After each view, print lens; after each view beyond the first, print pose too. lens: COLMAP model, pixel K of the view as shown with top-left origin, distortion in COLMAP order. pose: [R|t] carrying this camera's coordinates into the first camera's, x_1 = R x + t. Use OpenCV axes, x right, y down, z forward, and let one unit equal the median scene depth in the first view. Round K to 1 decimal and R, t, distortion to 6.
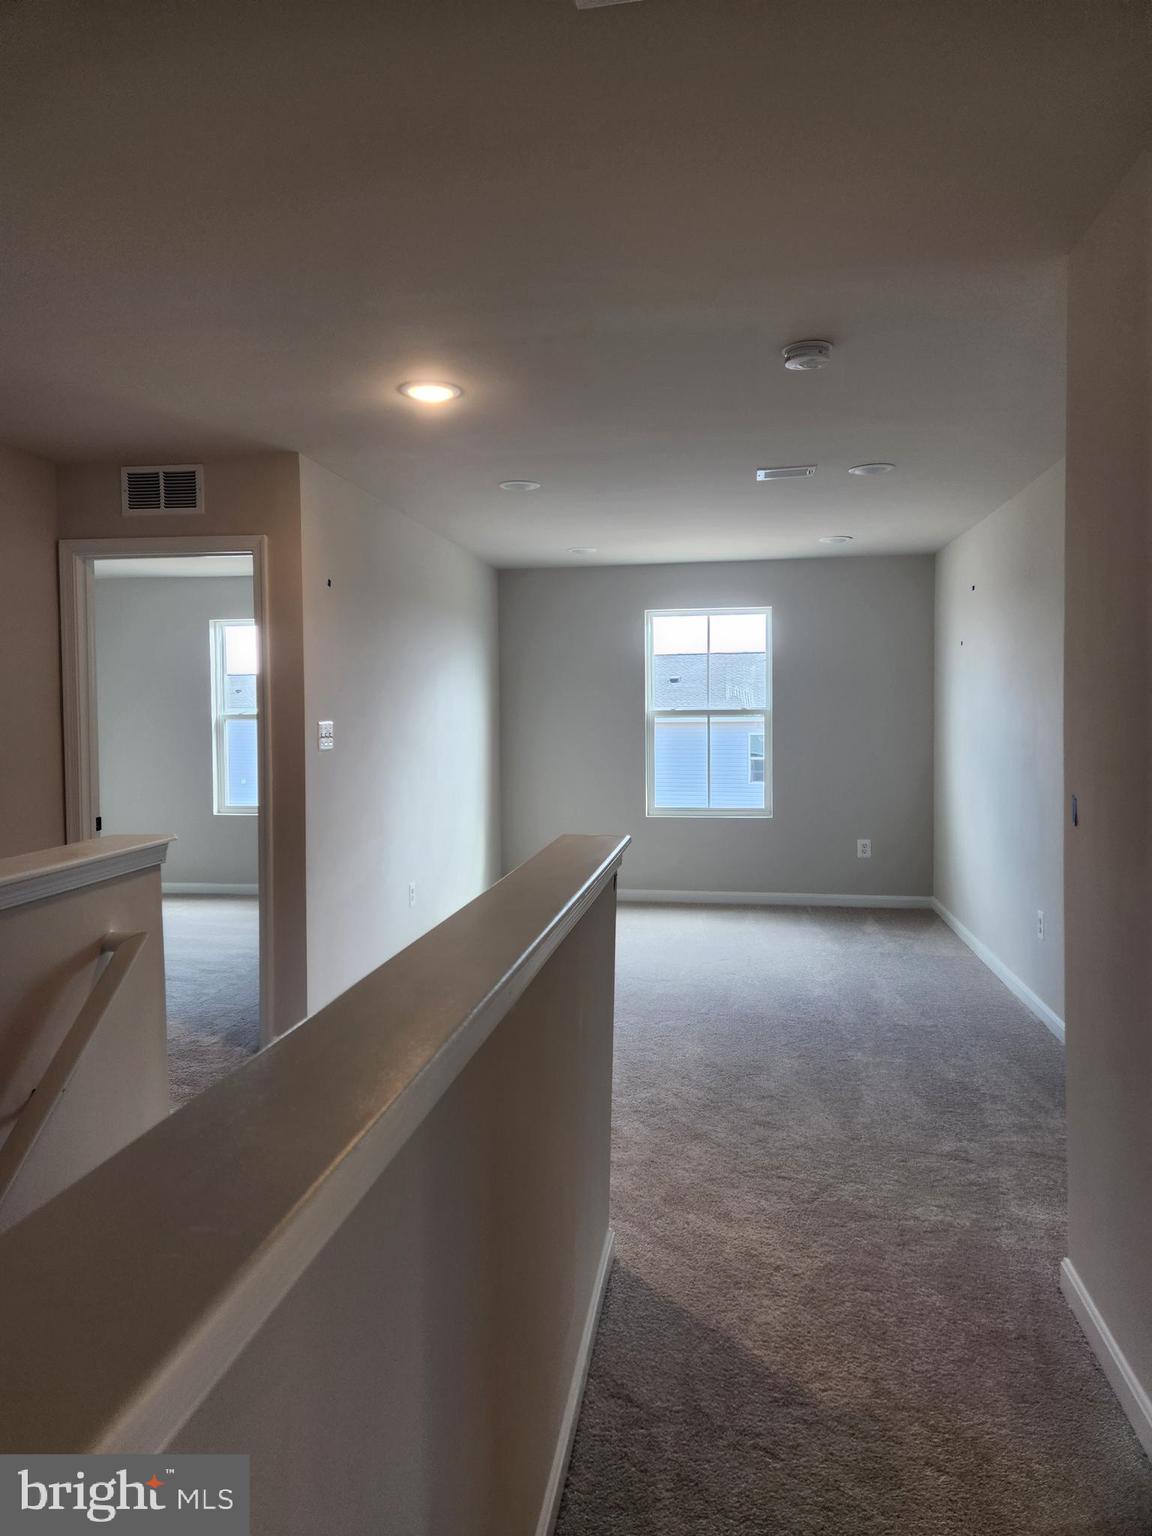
lens RADIAL K [[1026.2, 0, 567.3], [0, 1026.2, 761.2], [0, 0, 1]] dist [0.069296, -0.059310]
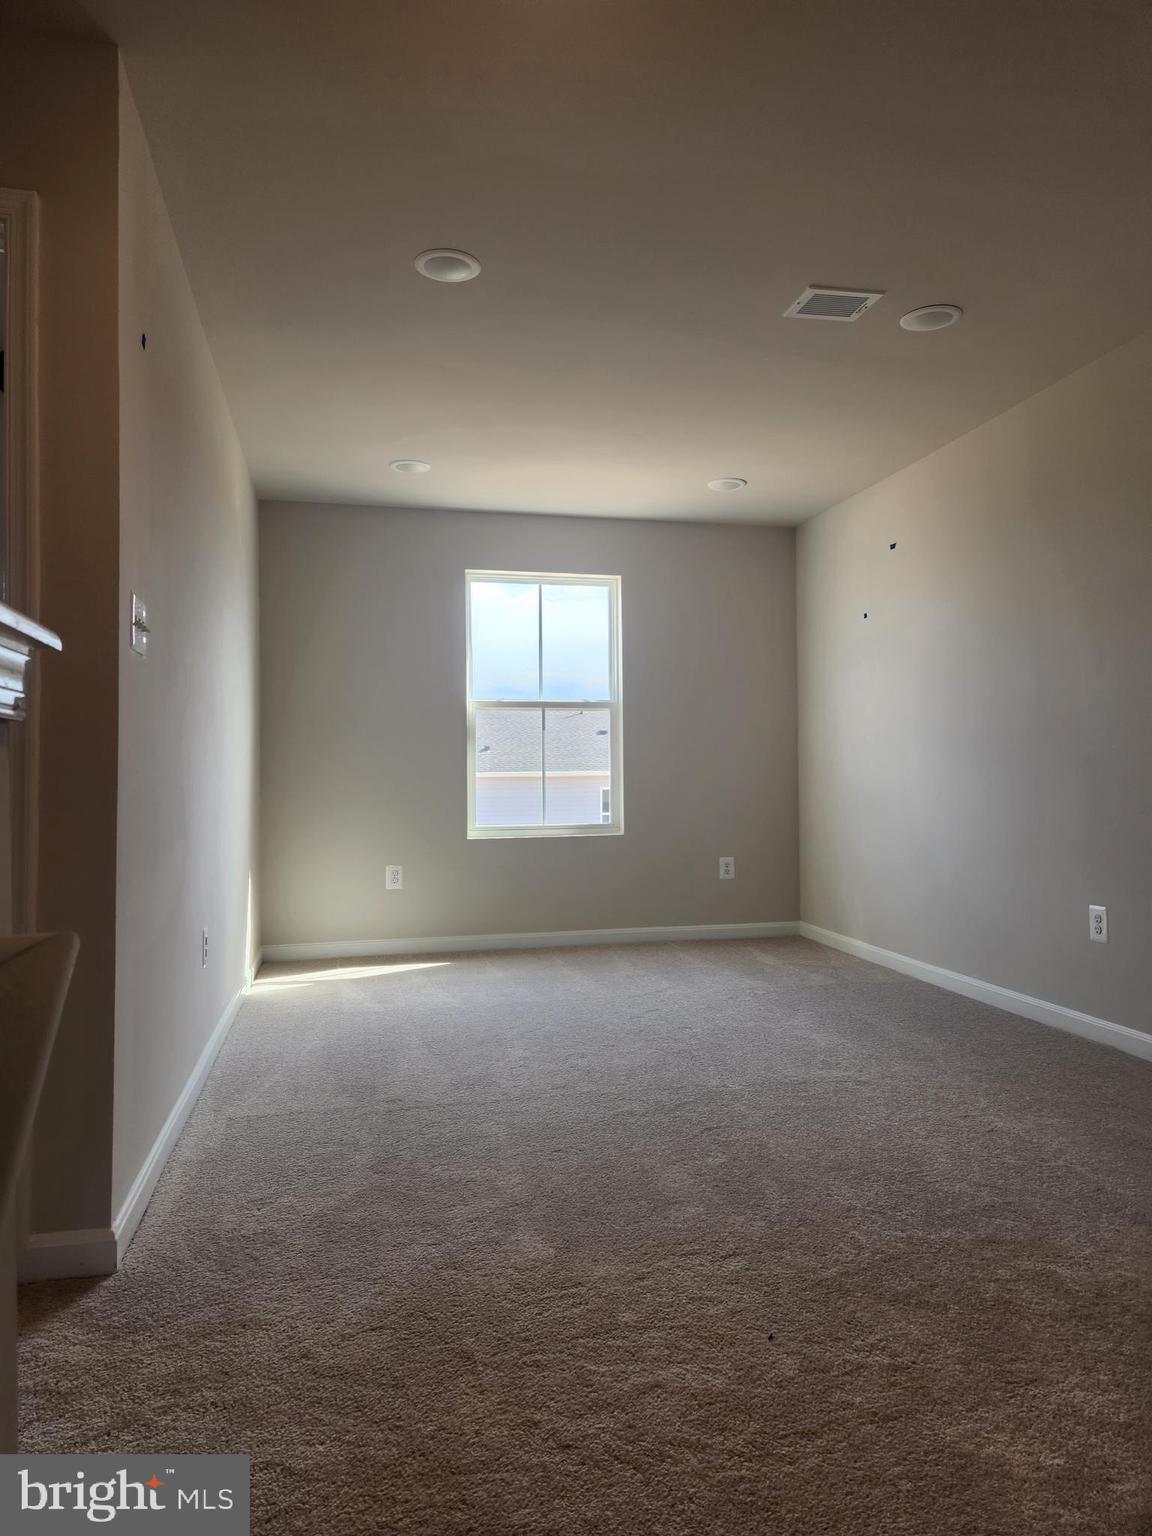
lens RADIAL K [[1026.2, 0, 587.3], [0, 1026.2, 764.2], [0, 0, 1]] dist [0.069296, -0.059310]
pose [[0.924311, 0.002058, 0.381635, -0.136280], [0.023701, 0.997746, -0.062785, 0.049771], [-0.380903, 0.067078, 0.922178, 0.263135]]
